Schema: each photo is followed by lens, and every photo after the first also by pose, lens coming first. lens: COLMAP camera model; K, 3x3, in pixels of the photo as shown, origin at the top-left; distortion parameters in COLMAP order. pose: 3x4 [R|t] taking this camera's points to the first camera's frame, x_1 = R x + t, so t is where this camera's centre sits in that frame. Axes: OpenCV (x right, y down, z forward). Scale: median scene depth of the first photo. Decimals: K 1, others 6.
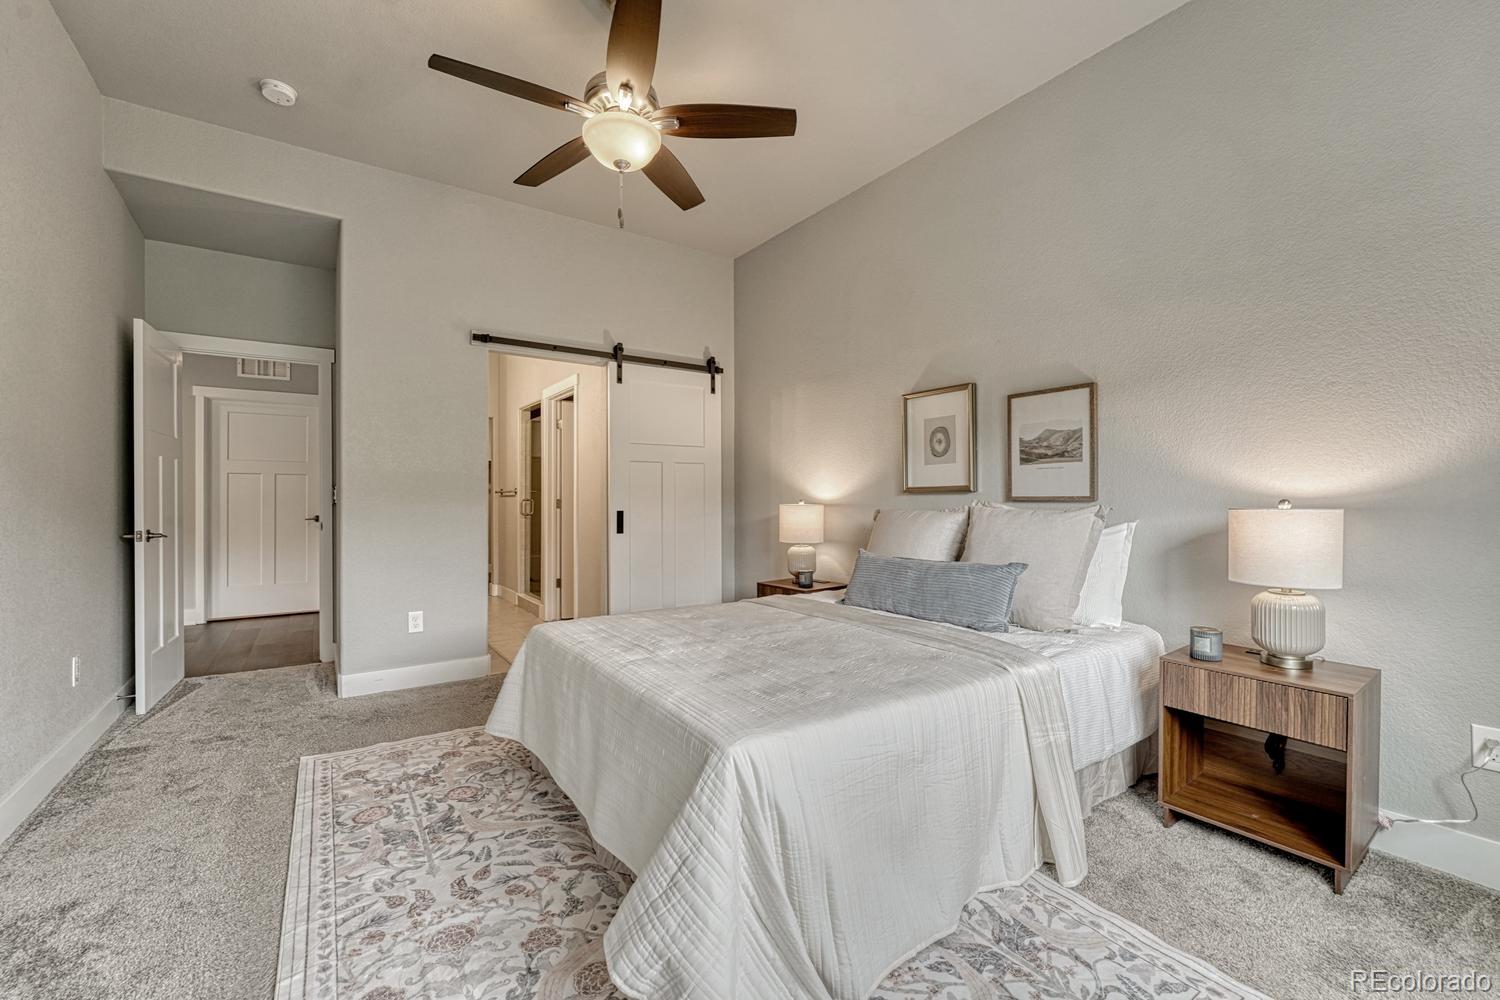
lens RADIAL K [[620.5, 0, 748.9], [0, 620.5, 497.9], [0, 0, 1]] dist [-0.009513, 0.000663]
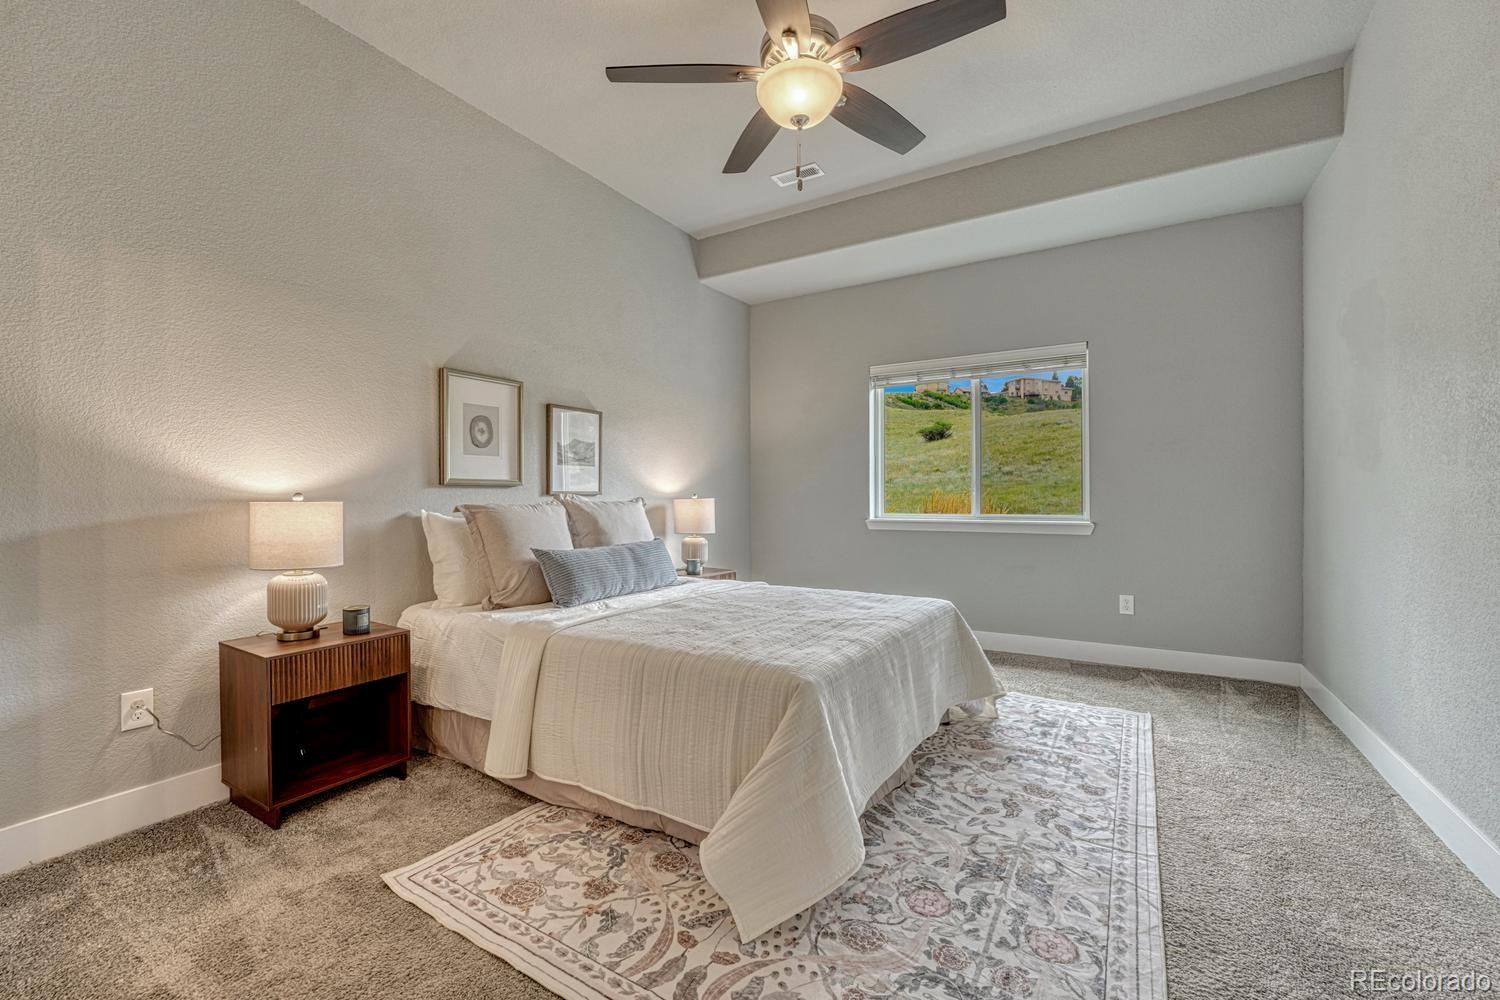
lens RADIAL K [[626.0, 0, 716.0], [0, 626.0, 538.5], [0, 0, 1]] dist [-0.001658, 0.000172]
pose [[-0.372455, -0.062555, 0.925940, -1.101202], [-0.003665, 0.997817, 0.065936, 0.009979], [-0.928043, 0.021165, -0.371871, 1.612273]]
